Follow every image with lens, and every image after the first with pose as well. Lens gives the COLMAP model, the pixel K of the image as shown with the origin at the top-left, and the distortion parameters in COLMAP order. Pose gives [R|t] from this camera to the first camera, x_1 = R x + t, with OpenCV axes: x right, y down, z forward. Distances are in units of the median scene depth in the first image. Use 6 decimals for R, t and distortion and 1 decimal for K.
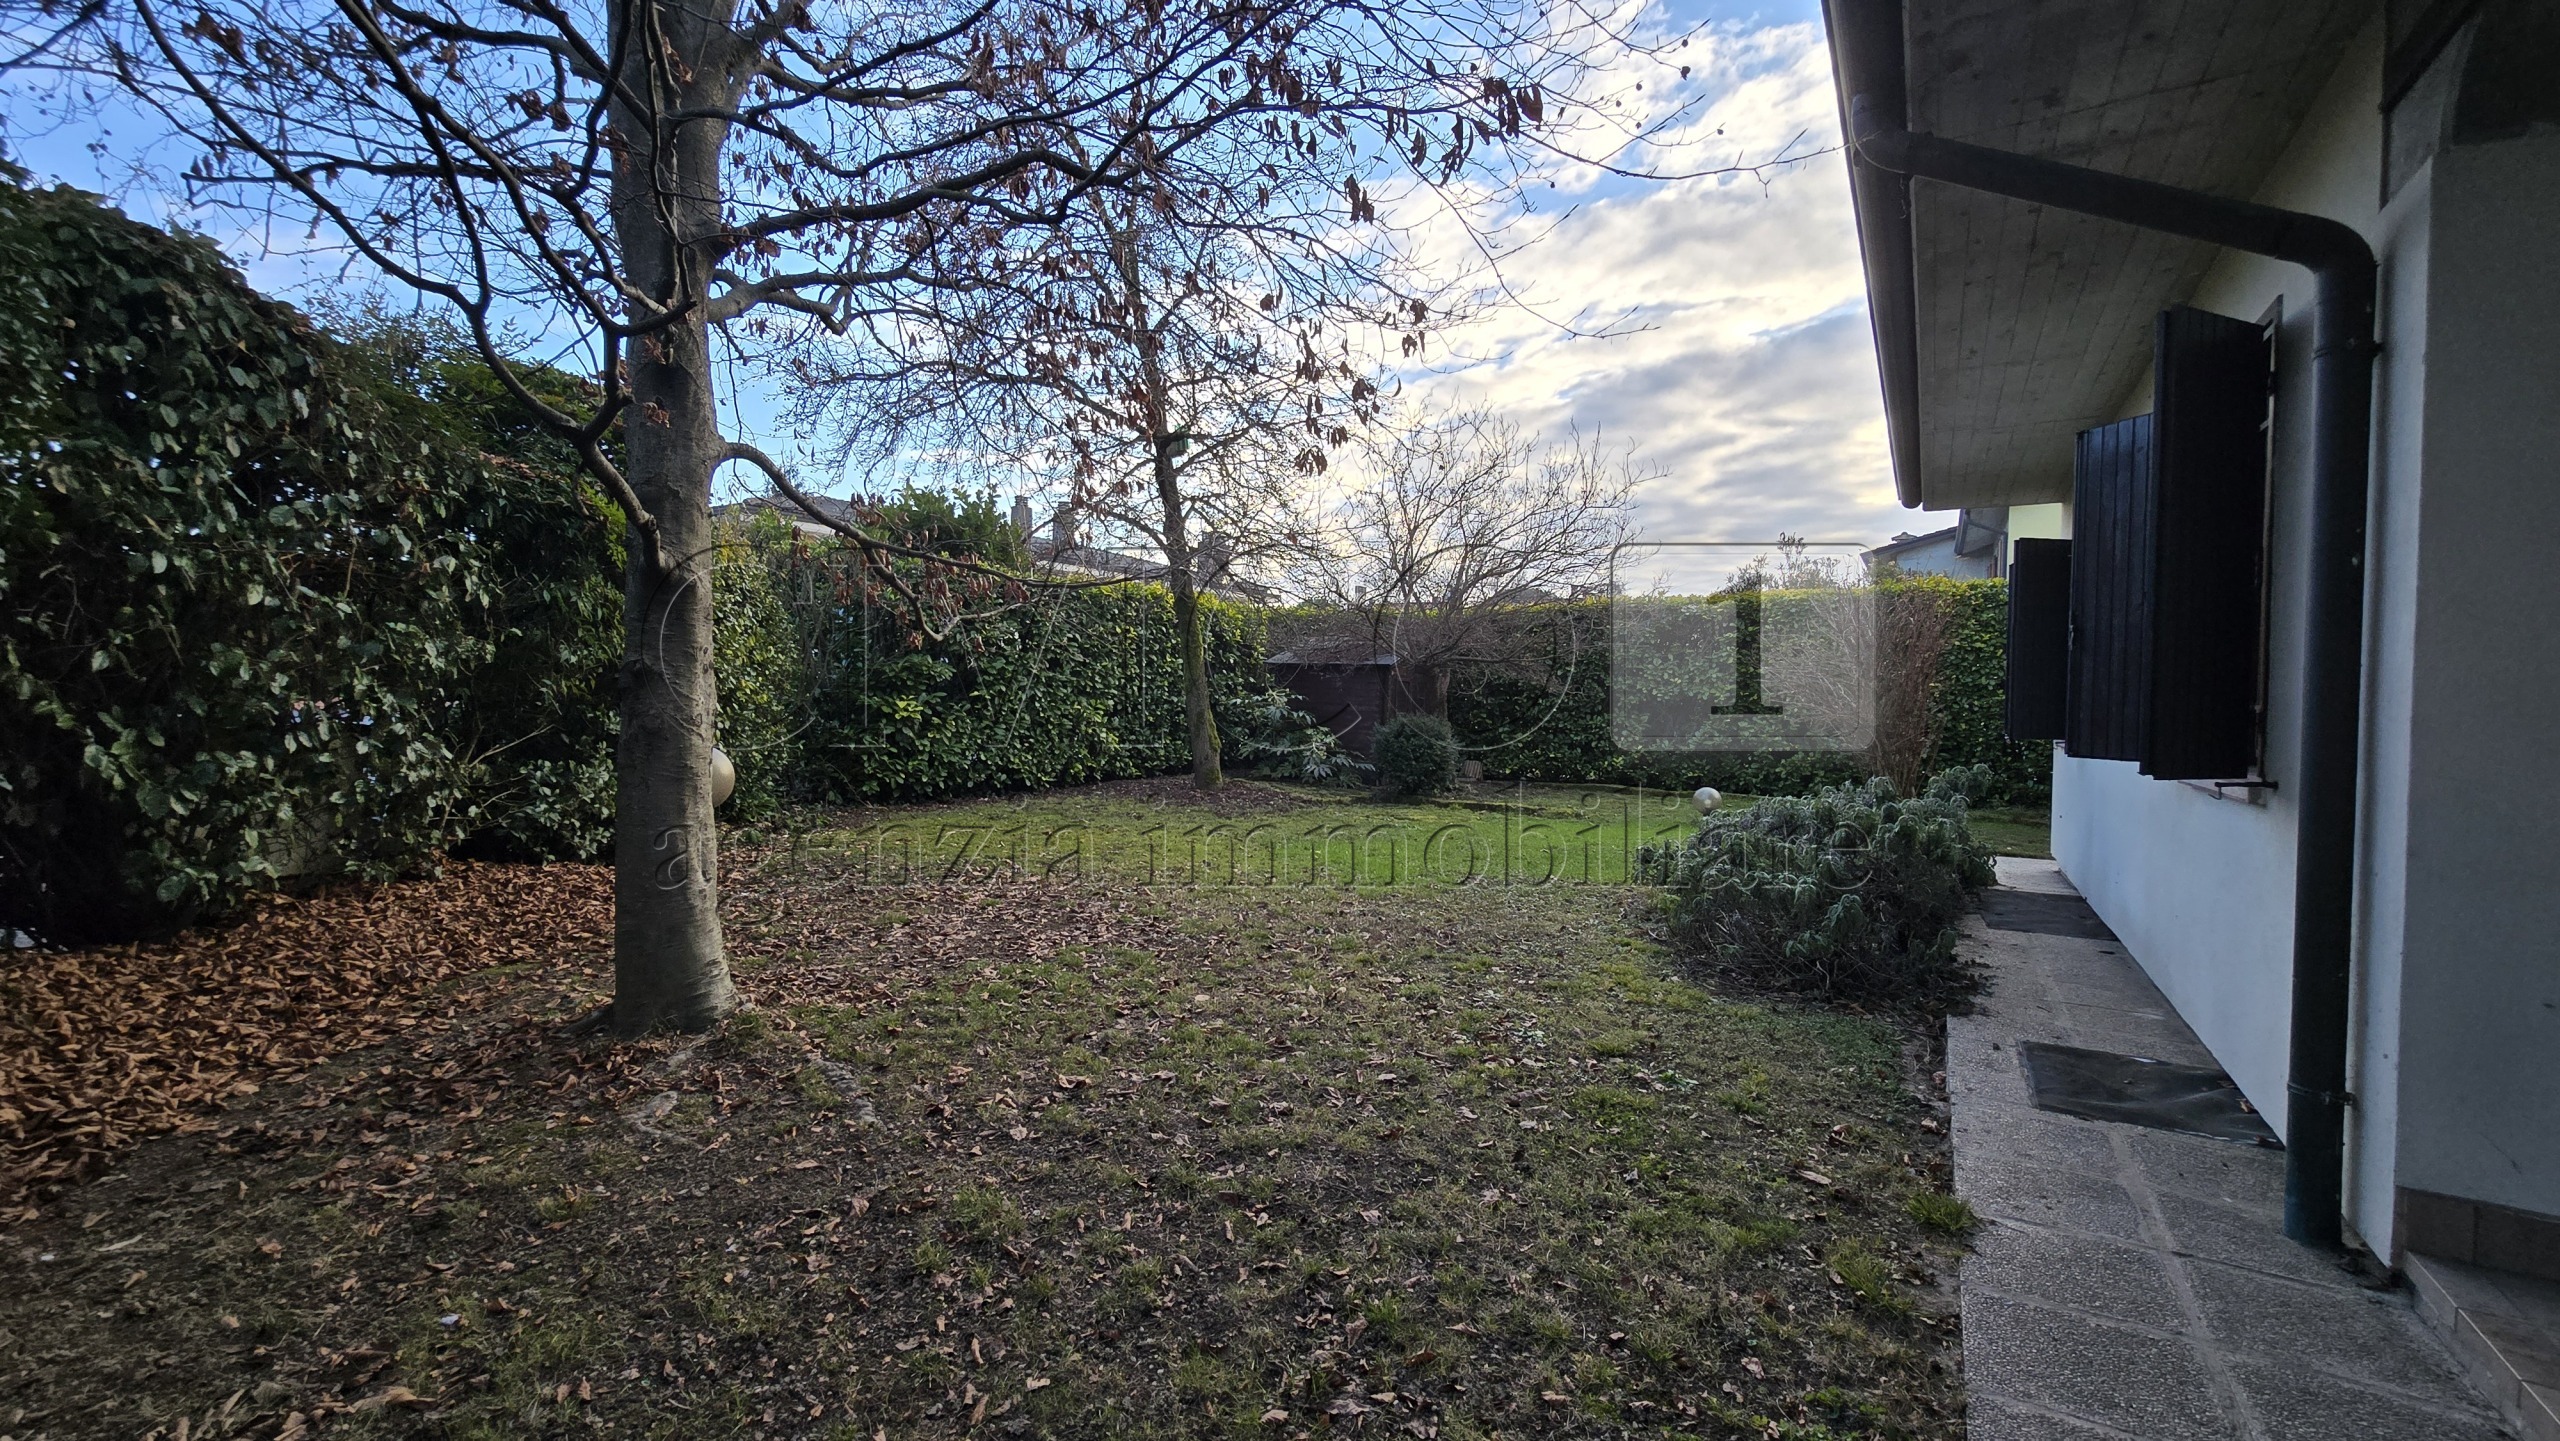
lens RADIAL K [[1036.4, 0, 1270.3], [0, 1036.4, 706.3], [0, 0, 1]] dist [-0.007457, 0.000806]
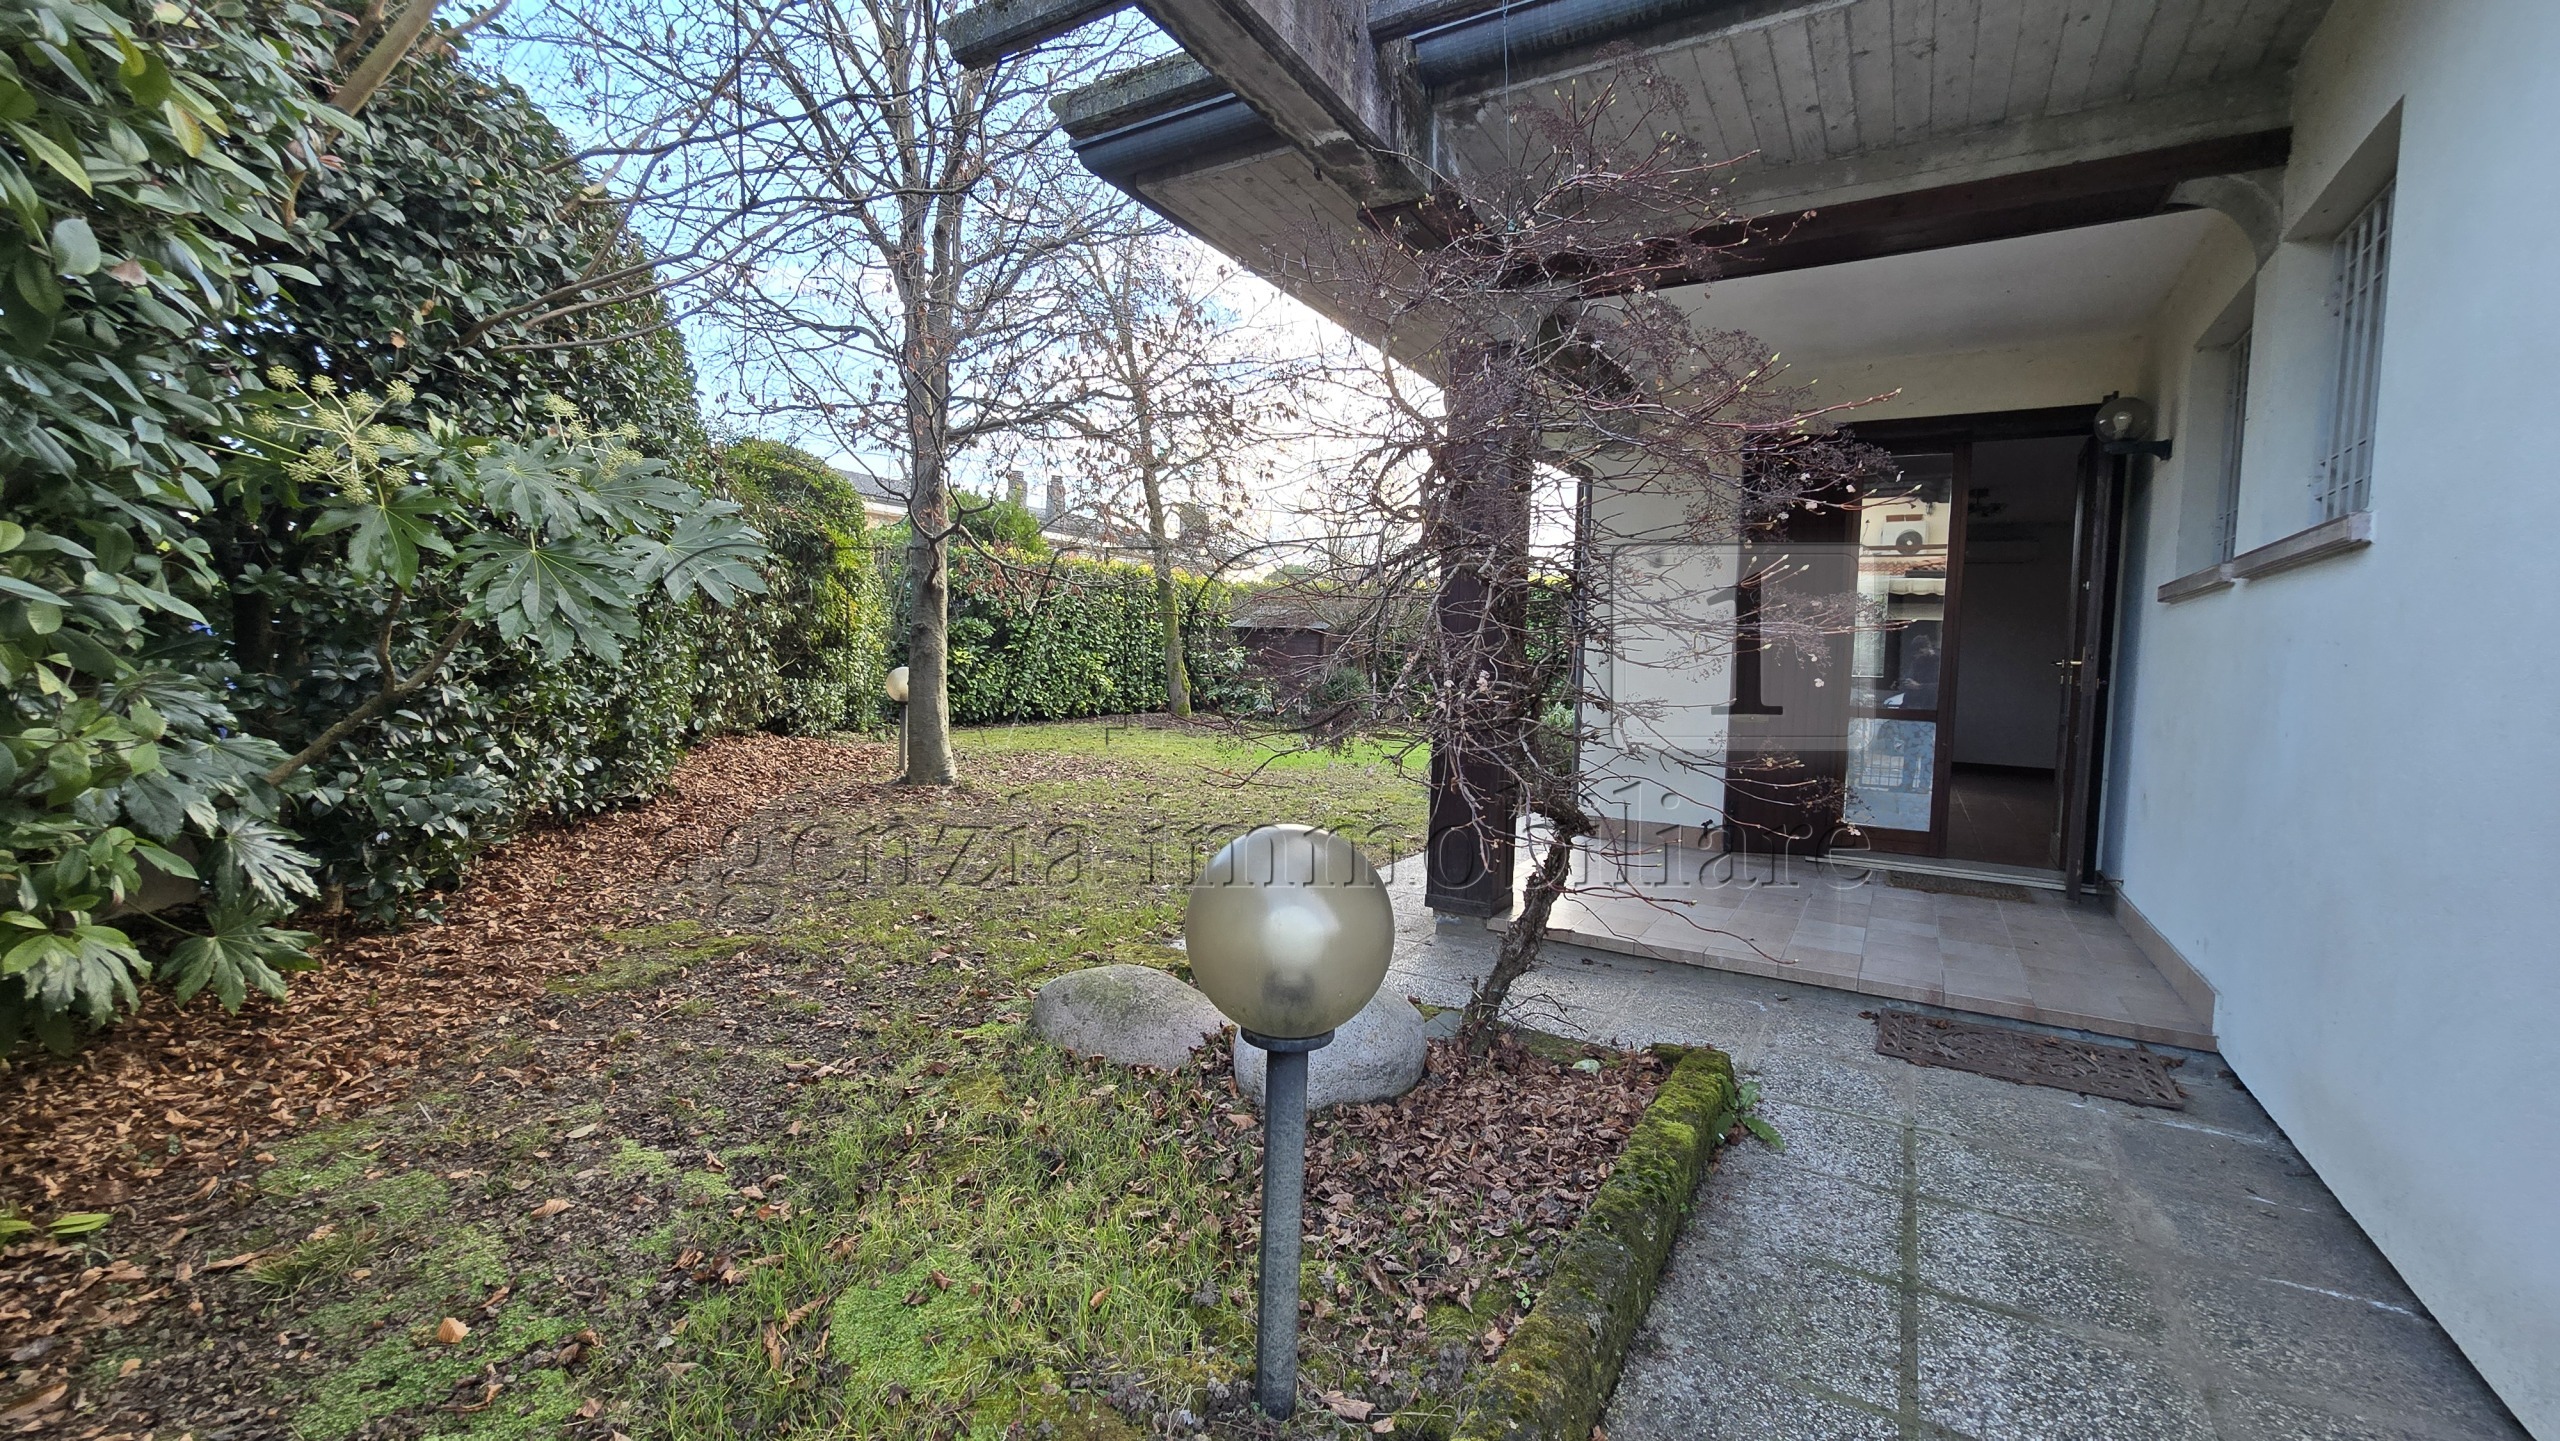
lens RADIAL K [[1036.4, 0, 1270.3], [0, 1036.4, 706.3], [0, 0, 1]] dist [-0.007457, 0.000806]
pose [[0.999810, 0.012359, 0.015072, 0.034150], [-0.012907, 0.999238, 0.036834, 0.010106], [-0.014605, -0.037022, 0.999208, -0.327510]]
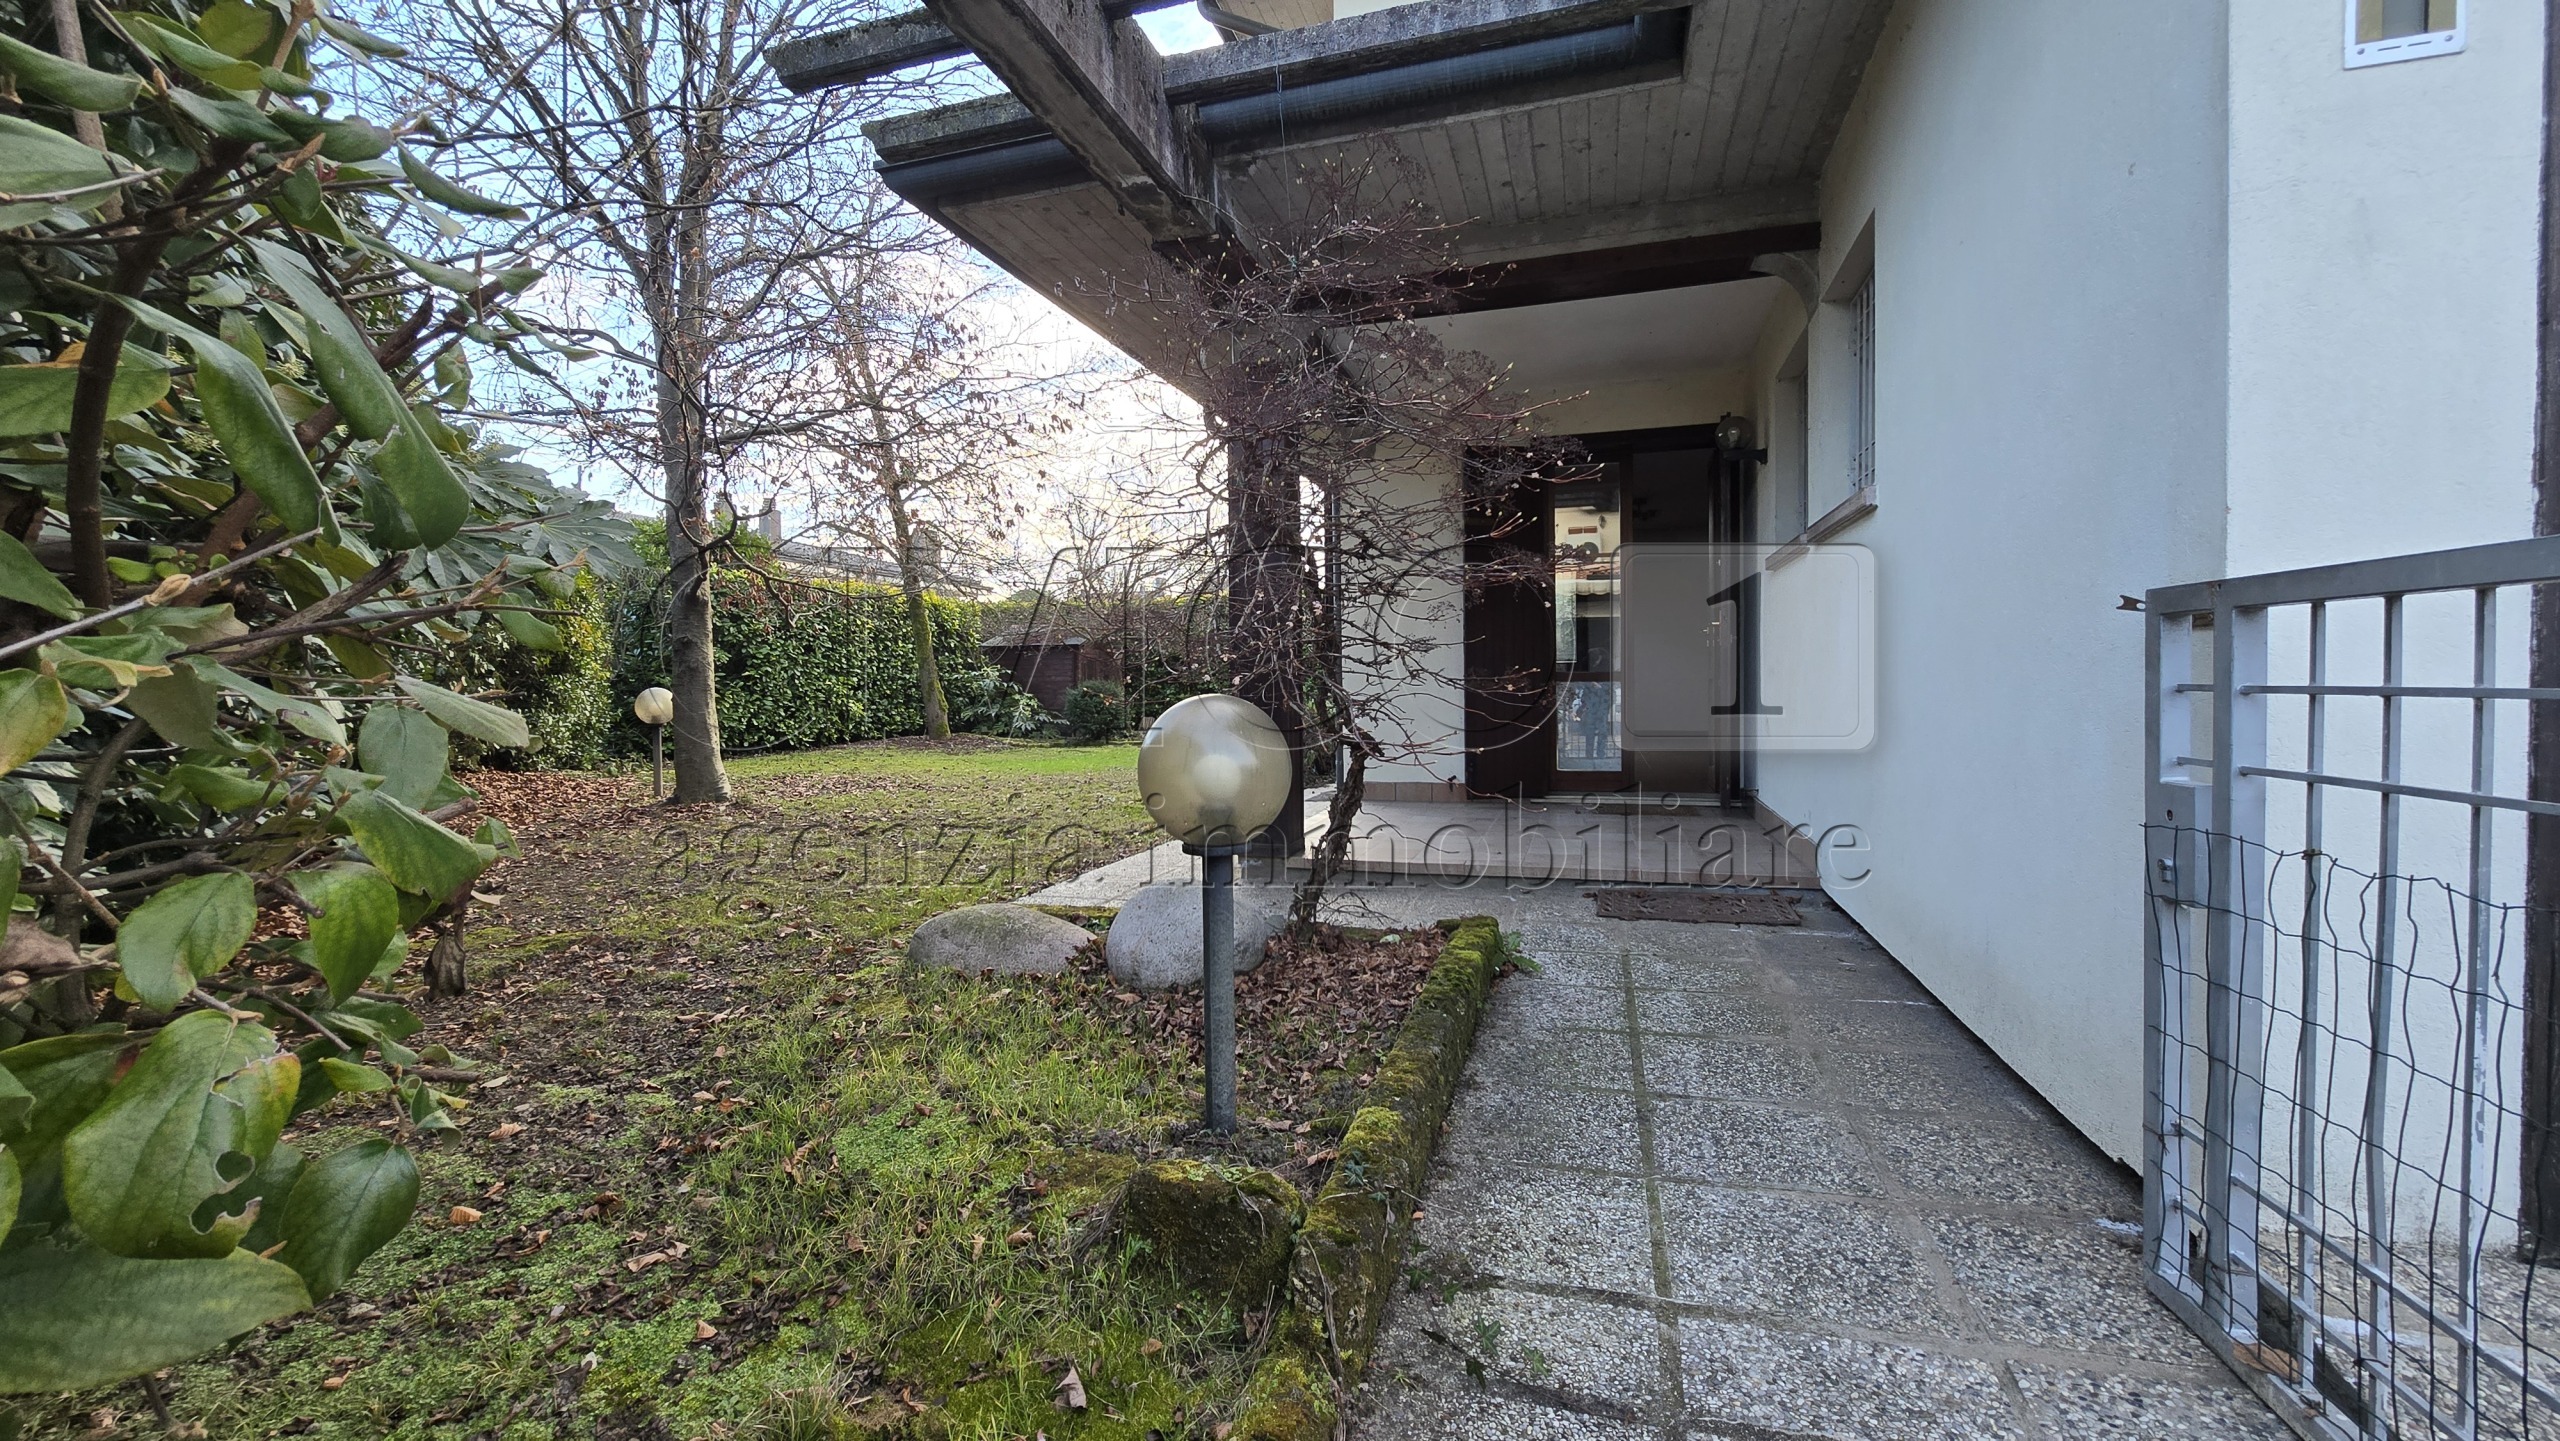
lens RADIAL K [[1036.4, 0, 1270.3], [0, 1036.4, 706.3], [0, 0, 1]] dist [-0.007457, 0.000806]
pose [[0.964572, -0.040014, 0.260768, 0.004745], [0.036940, 0.999178, 0.016681, 0.027829], [-0.261221, -0.006457, 0.965257, -0.368290]]
